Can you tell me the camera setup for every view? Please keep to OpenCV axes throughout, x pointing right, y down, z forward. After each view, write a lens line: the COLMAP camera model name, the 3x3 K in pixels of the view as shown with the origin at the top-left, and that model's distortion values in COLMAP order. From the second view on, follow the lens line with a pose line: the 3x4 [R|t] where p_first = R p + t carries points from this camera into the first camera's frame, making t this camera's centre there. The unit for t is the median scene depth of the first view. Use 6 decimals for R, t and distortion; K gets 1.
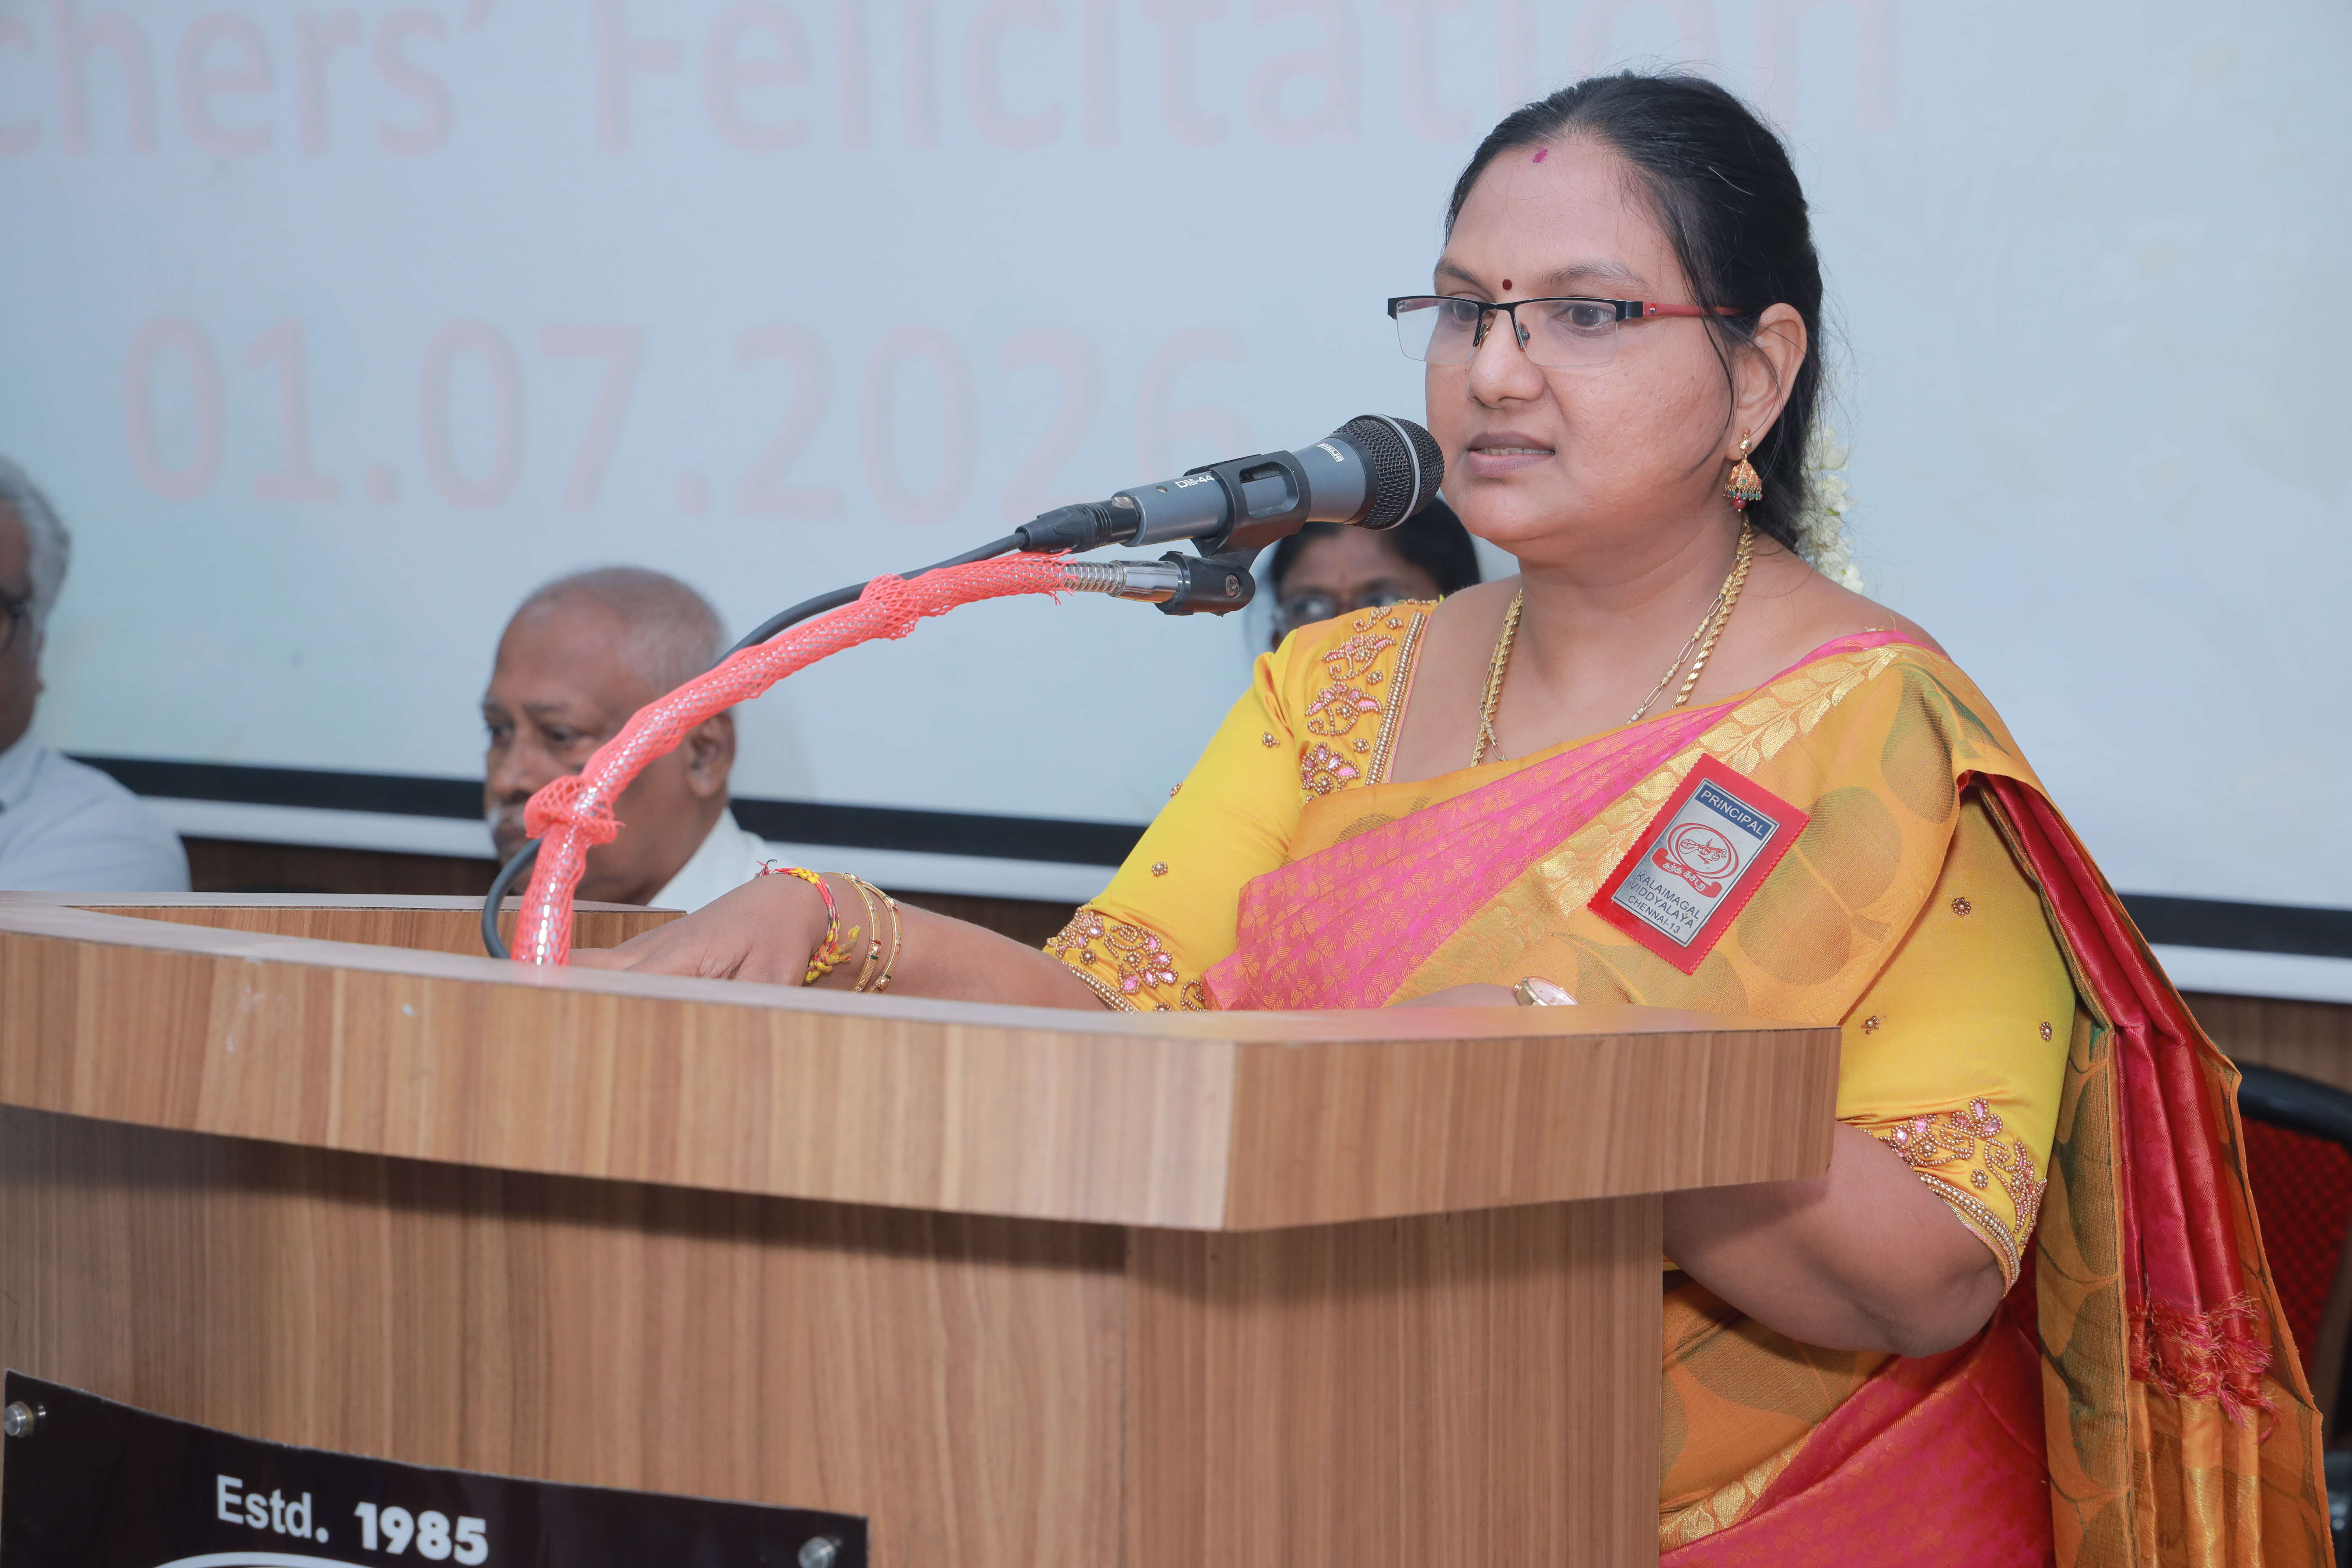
lens RADIAL K [[4736.0, 0, 1178.9], [0, 4736.0, 778.6], [0, 0, 1]] dist [0.273143, 0.000000]
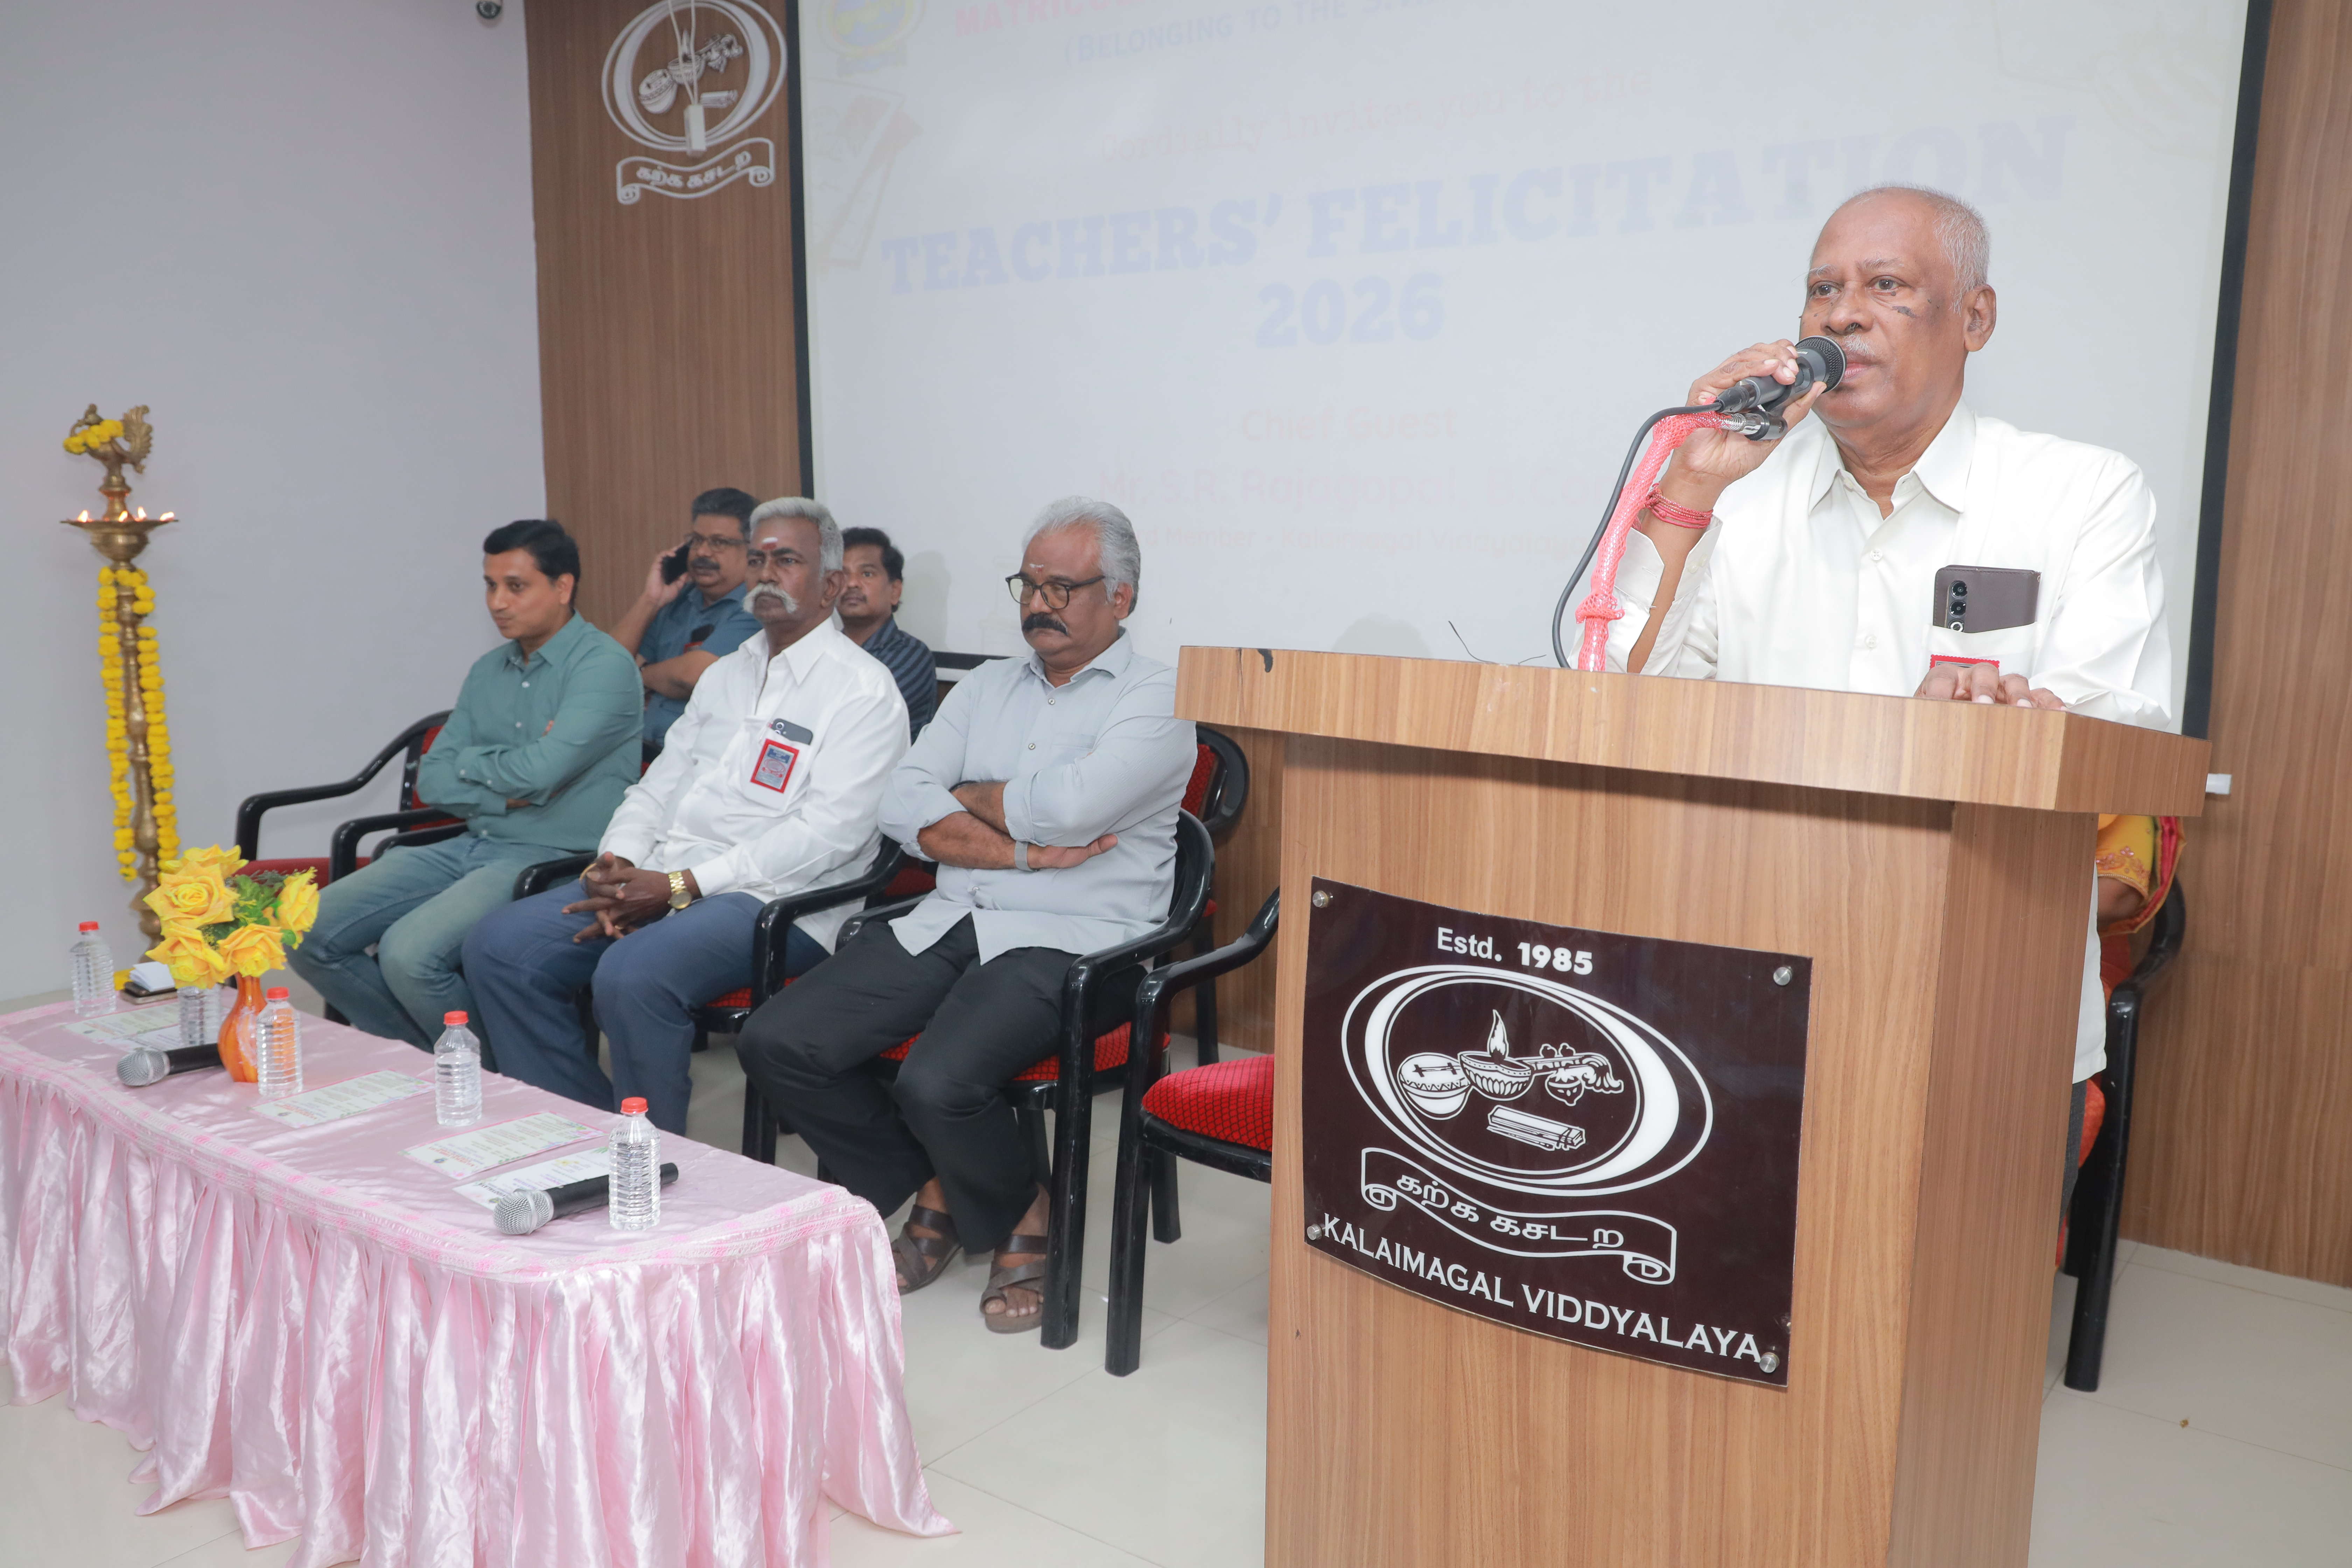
lens RADIAL K [[1918.0, 0, 1200.2], [0, 1918.0, 804.8], [0, 0, 1]] dist [0.001224, 0.012685]
pose [[0.994828, 0.027852, -0.097683, -0.228132], [-0.023265, 0.998586, 0.047790, 0.057760], [0.098876, -0.045271, 0.994069, 0.187636]]
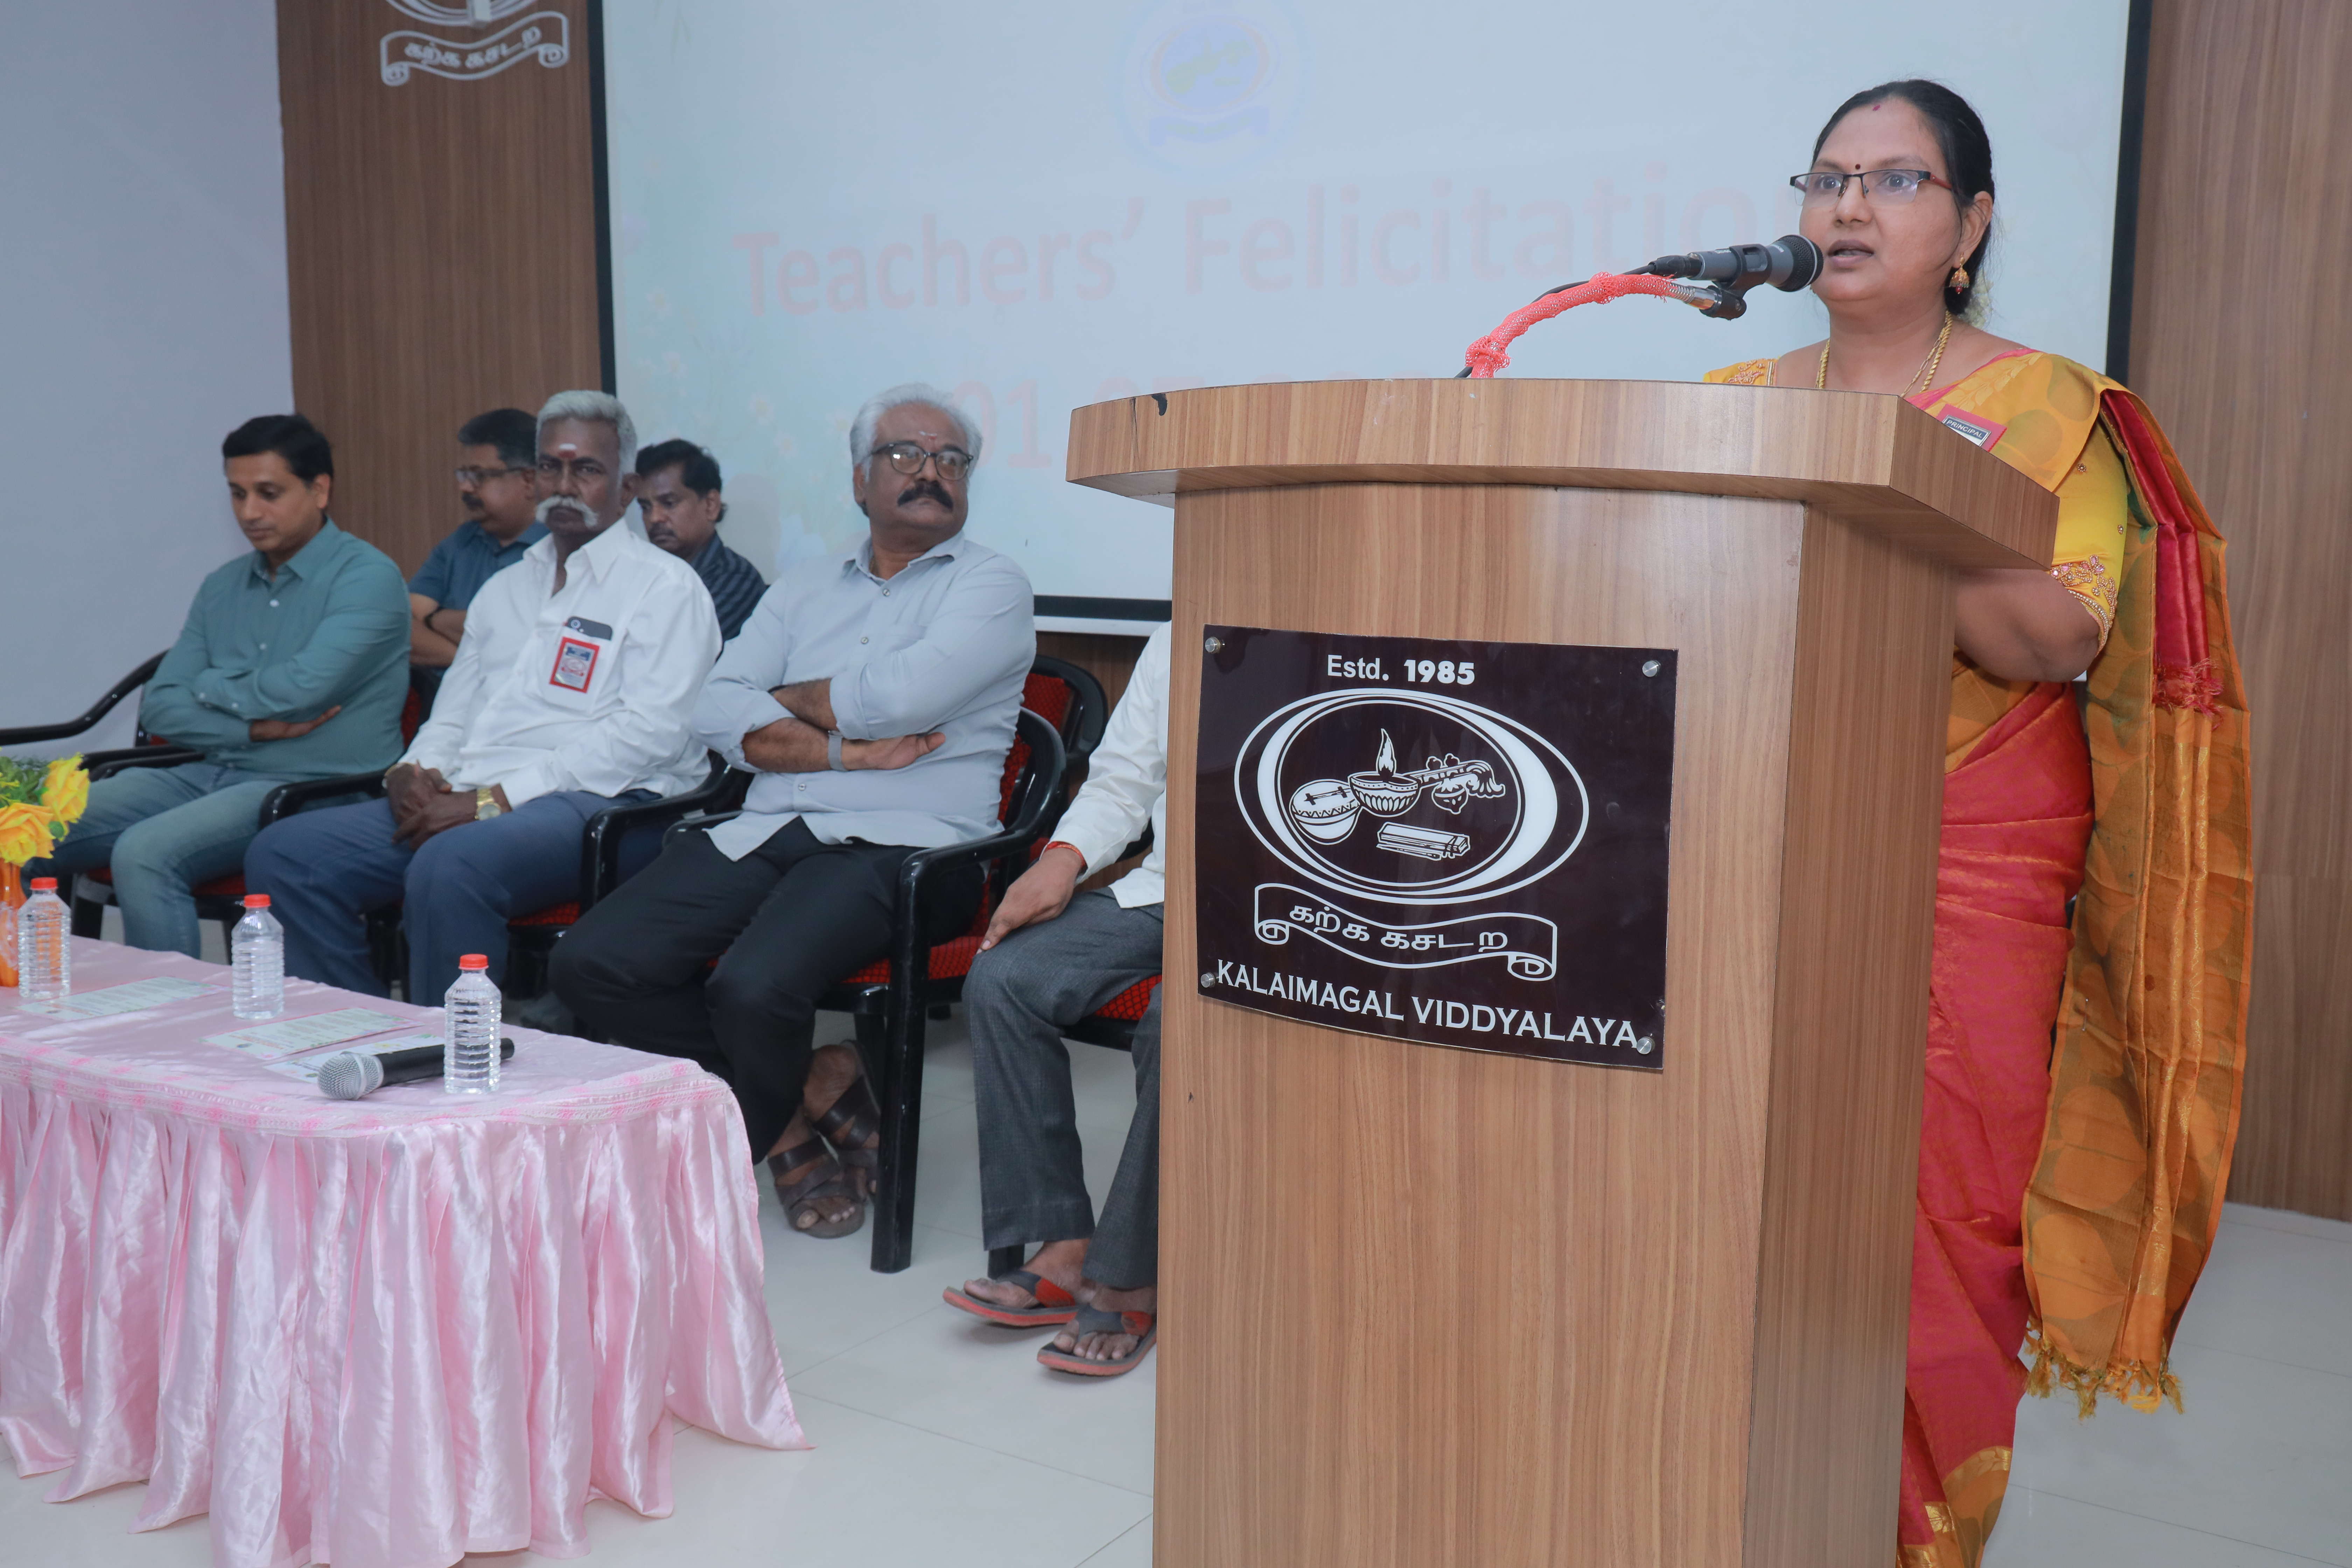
lens RADIAL K [[2226.2, 0, 1189.9], [0, 2226.2, 774.1], [0, 0, 1]] dist [0.071525, 0.000000]
pose [[0.999480, 0.019313, -0.025804, -0.240621], [-0.019104, 0.999783, 0.008305, 0.195527], [0.025959, -0.007808, 0.999633, 0.013249]]
